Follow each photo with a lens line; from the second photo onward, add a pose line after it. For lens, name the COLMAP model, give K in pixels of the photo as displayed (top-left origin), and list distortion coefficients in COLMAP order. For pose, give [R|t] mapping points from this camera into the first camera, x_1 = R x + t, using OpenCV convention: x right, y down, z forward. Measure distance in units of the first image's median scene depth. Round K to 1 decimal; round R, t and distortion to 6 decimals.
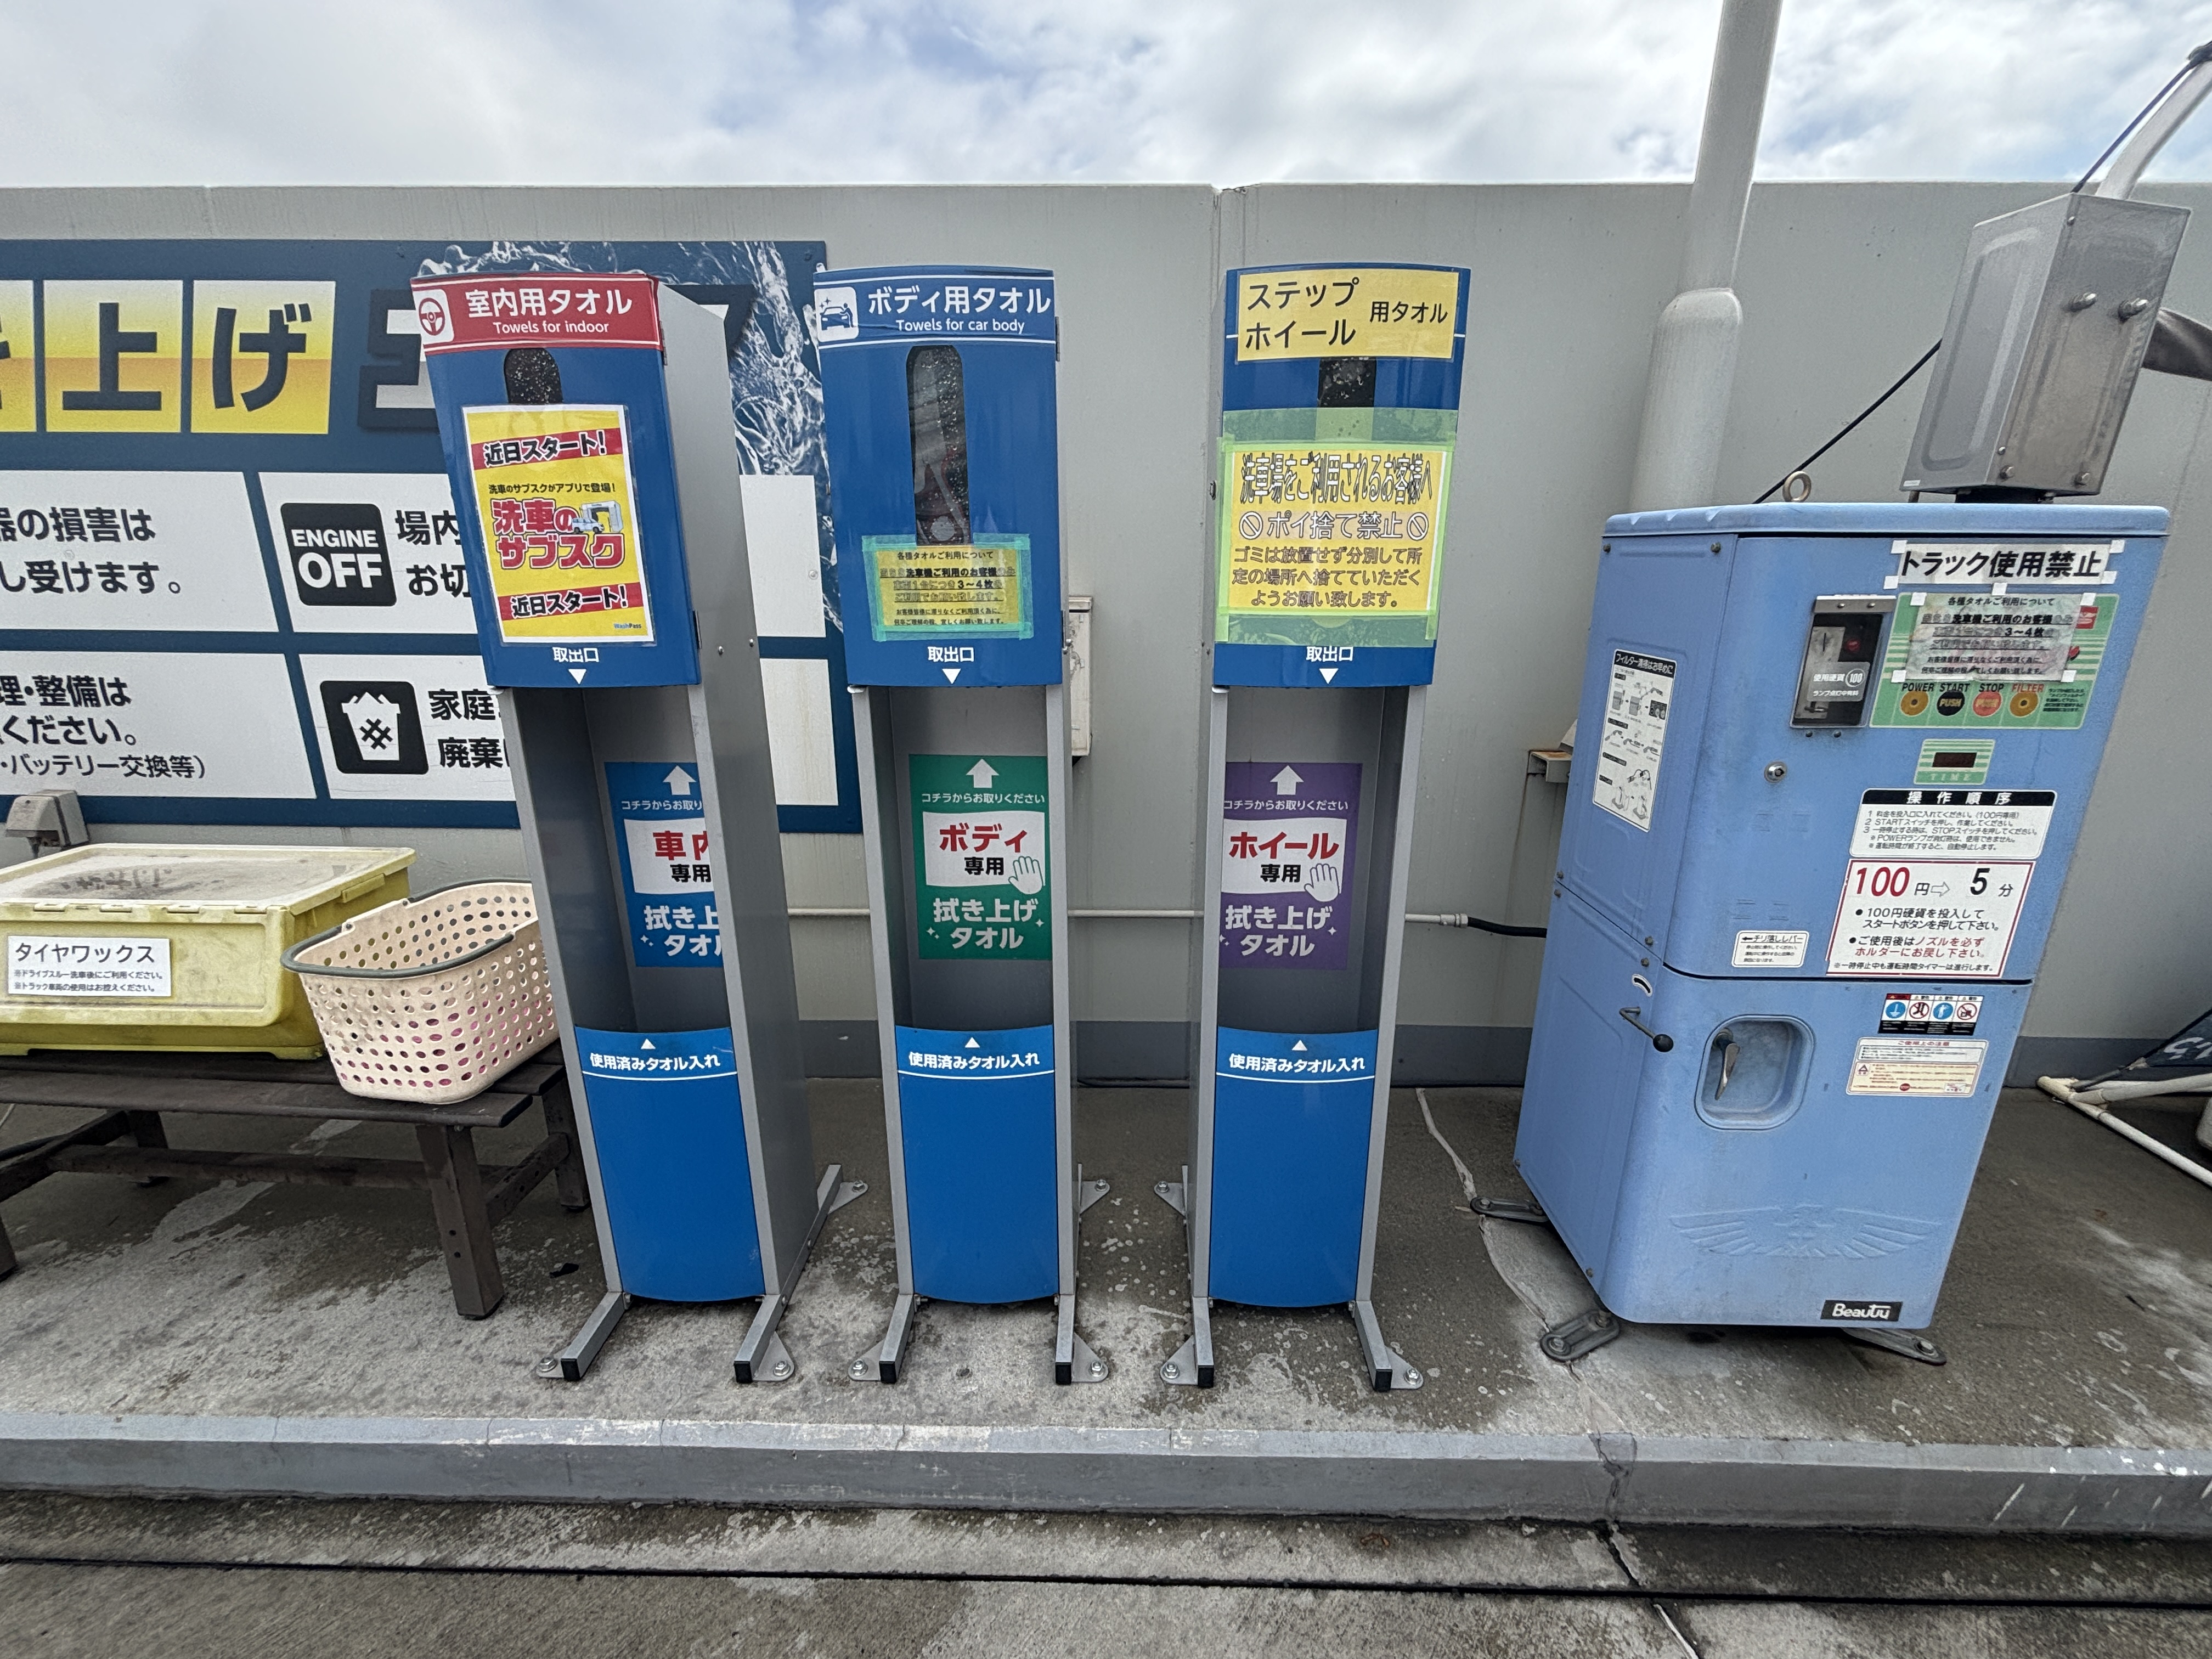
lens RADIAL K [[893.1, 0, 1109.9], [0, 893.1, 848.1], [0, 0, 1]] dist [0.000026, -0.000446]
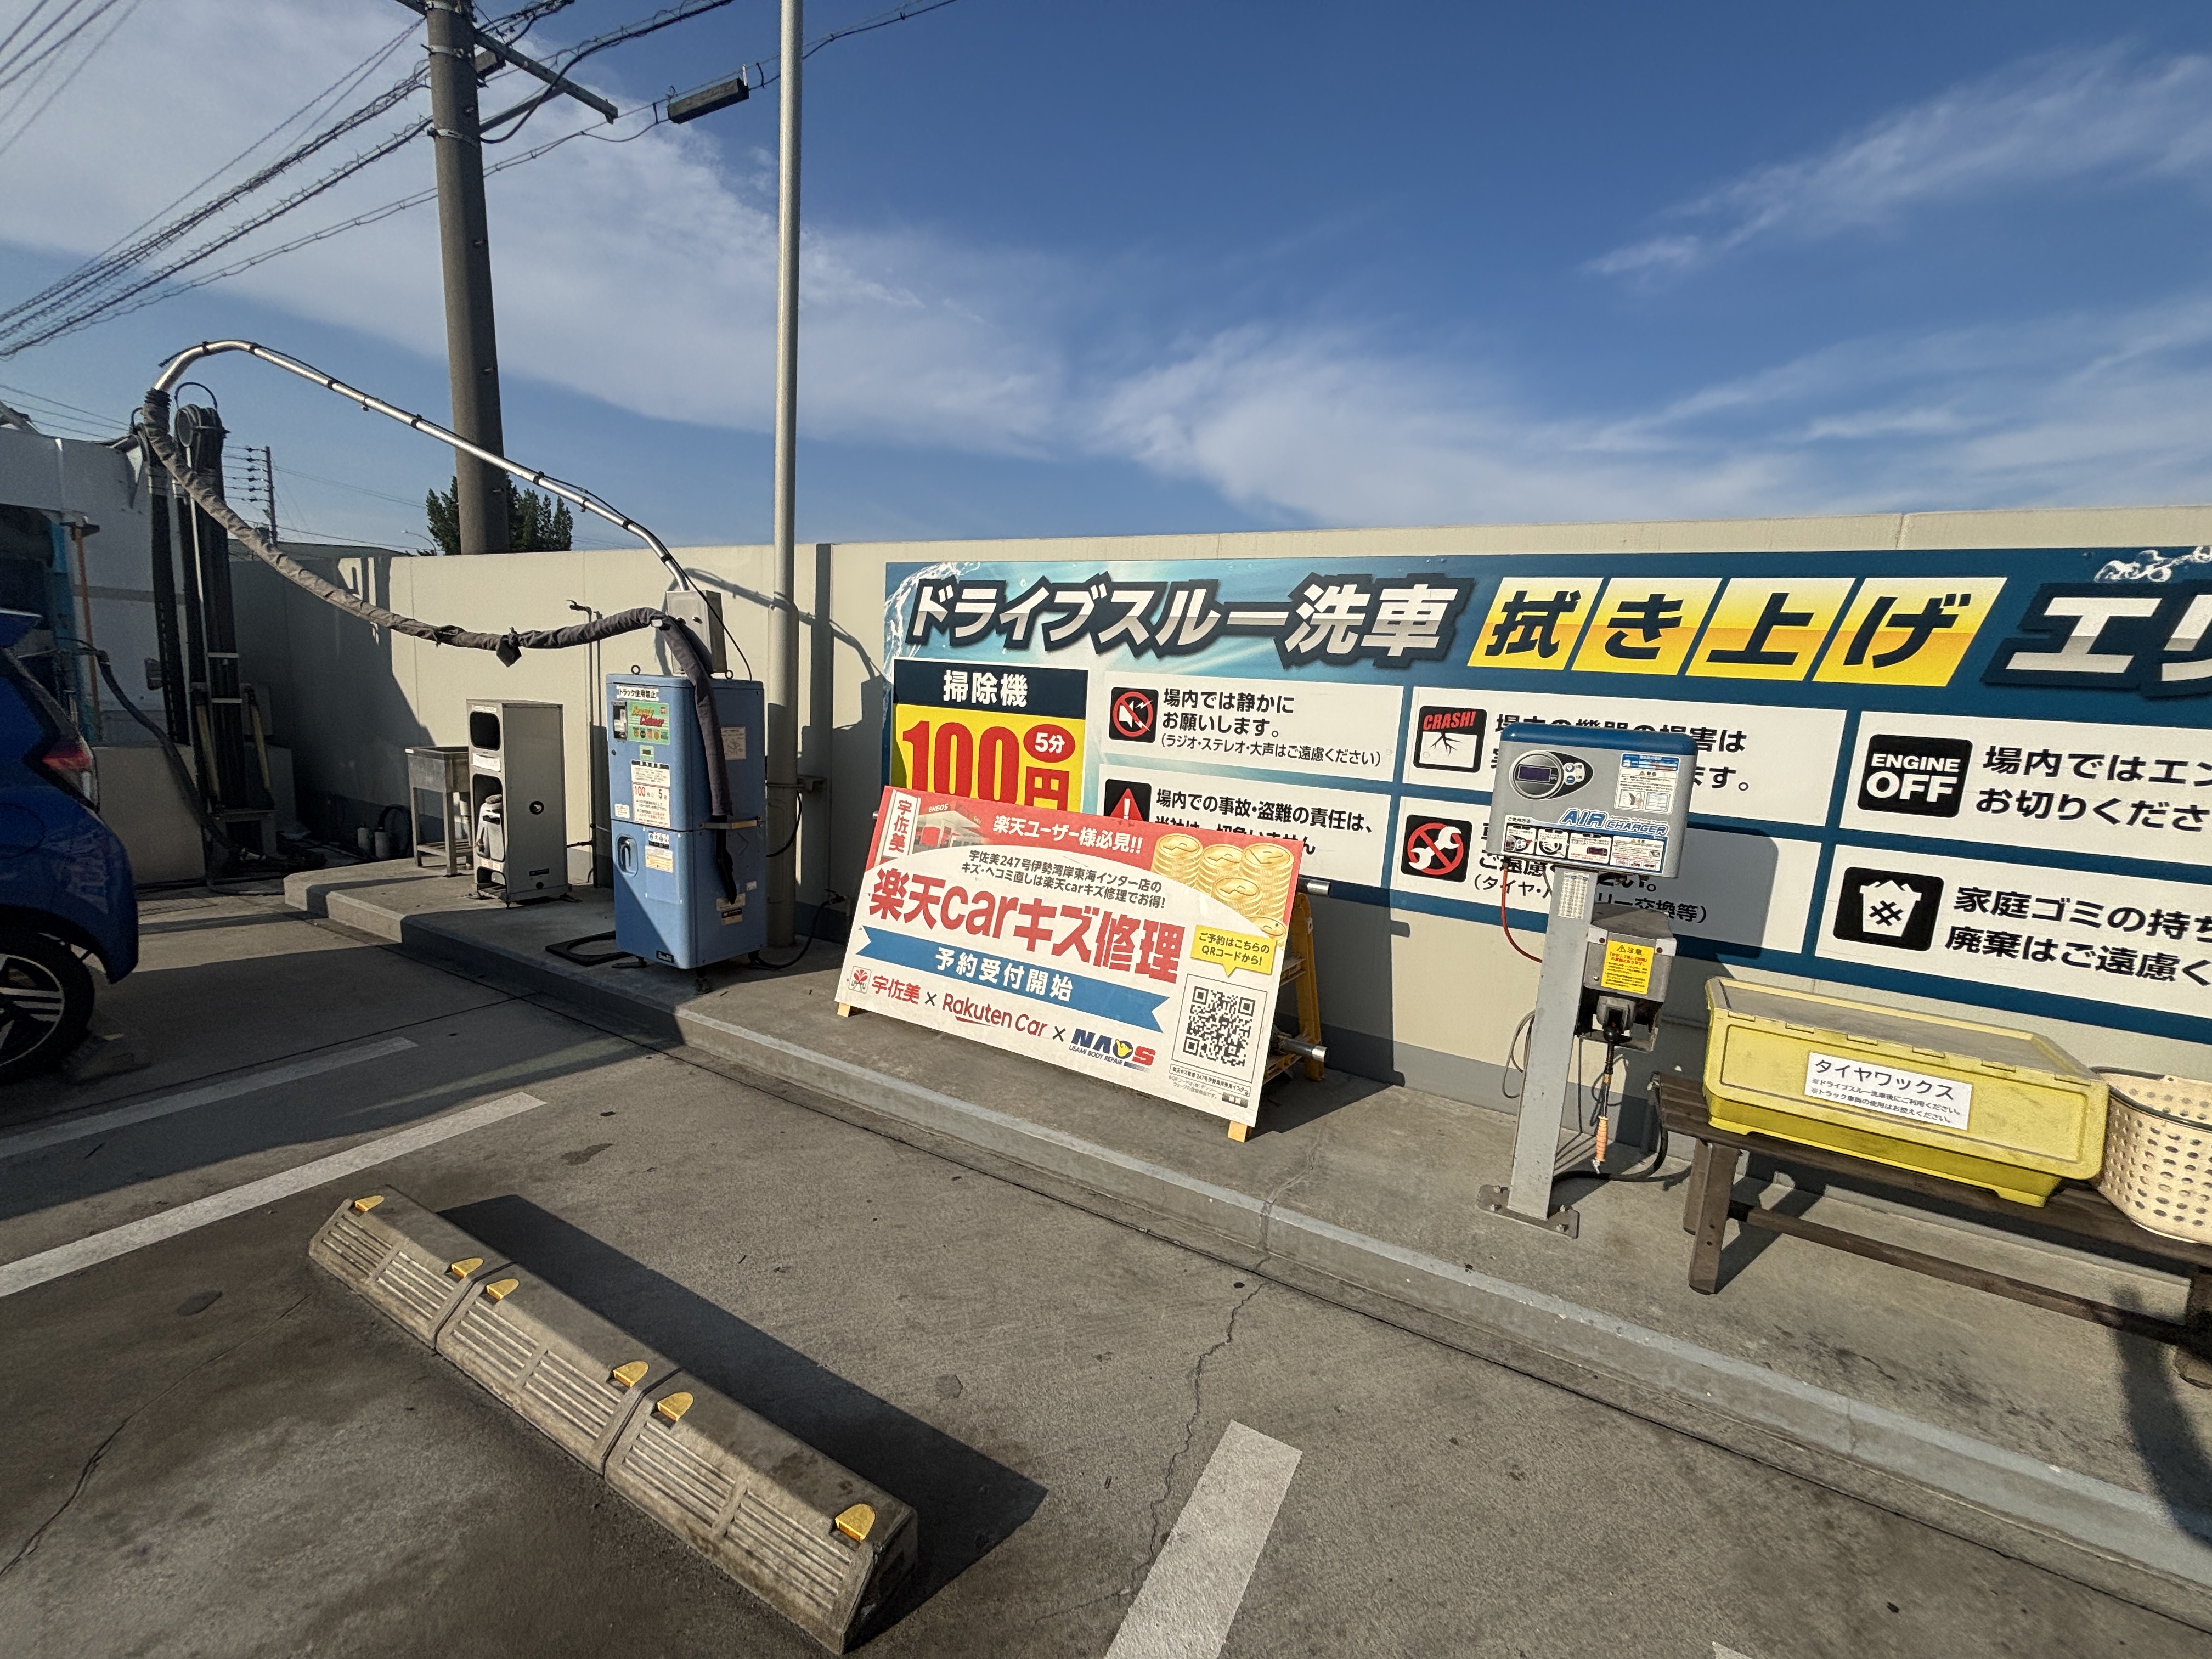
lens RADIAL K [[878.8, 0, 1107.3], [0, 878.8, 823.0], [0, 0, 1]] dist [0.003532, 0.000311]
pose [[0.886175, 0.117934, -0.448091, -1.309618], [-0.178125, 0.979461, -0.094484, 0.059175], [0.427745, 0.163546, 0.888981, -0.586996]]
